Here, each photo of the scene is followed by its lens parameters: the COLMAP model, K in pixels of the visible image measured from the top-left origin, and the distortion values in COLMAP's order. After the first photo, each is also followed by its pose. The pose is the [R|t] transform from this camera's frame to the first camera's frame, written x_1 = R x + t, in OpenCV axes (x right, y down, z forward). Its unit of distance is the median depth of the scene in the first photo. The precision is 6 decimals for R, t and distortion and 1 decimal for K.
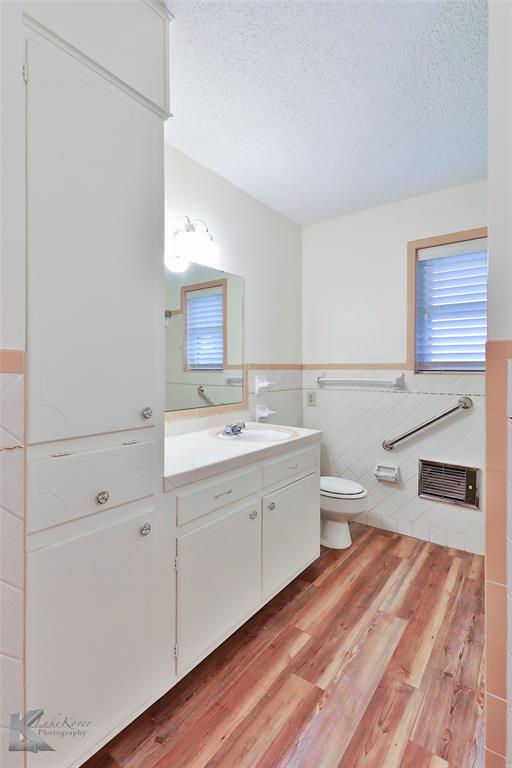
lens RADIAL K [[363.6, 0, 255.4], [0, 363.6, 369.7], [0, 0, 1]] dist [0.024759, -0.007094]
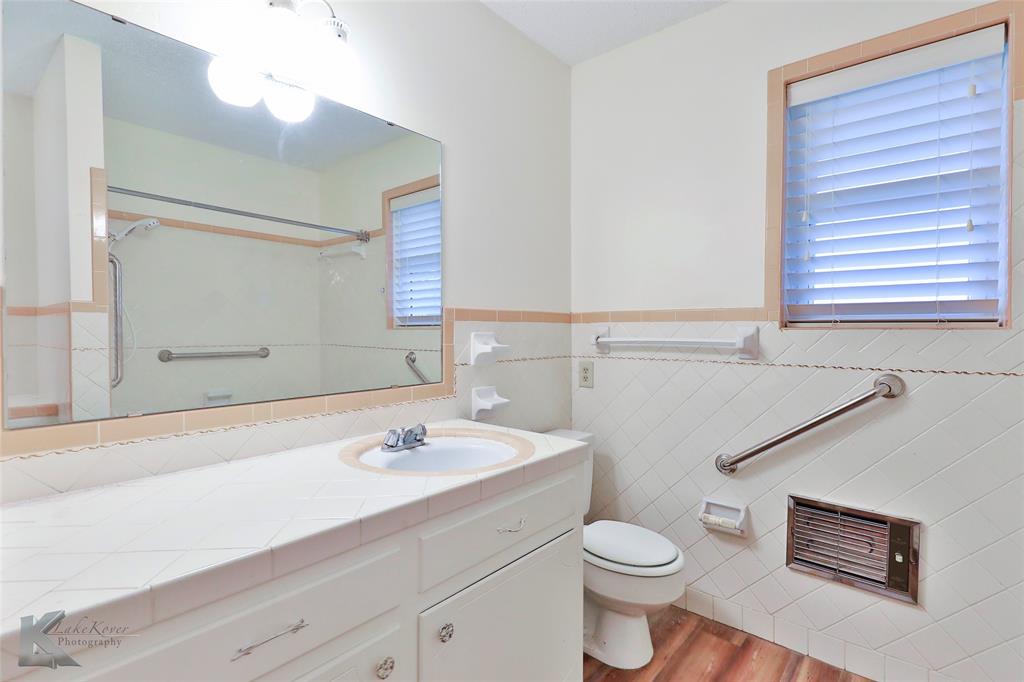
lens RADIAL K [[484.7, 0, 511.7], [0, 484.7, 339.3], [0, 0, 1]] dist [0.024759, -0.007094]
pose [[0.997695, 0.000104, -0.067860, 0.105446], [0.001008, 0.999866, 0.016356, 0.015443], [0.067852, -0.016386, 0.997561, 0.289240]]
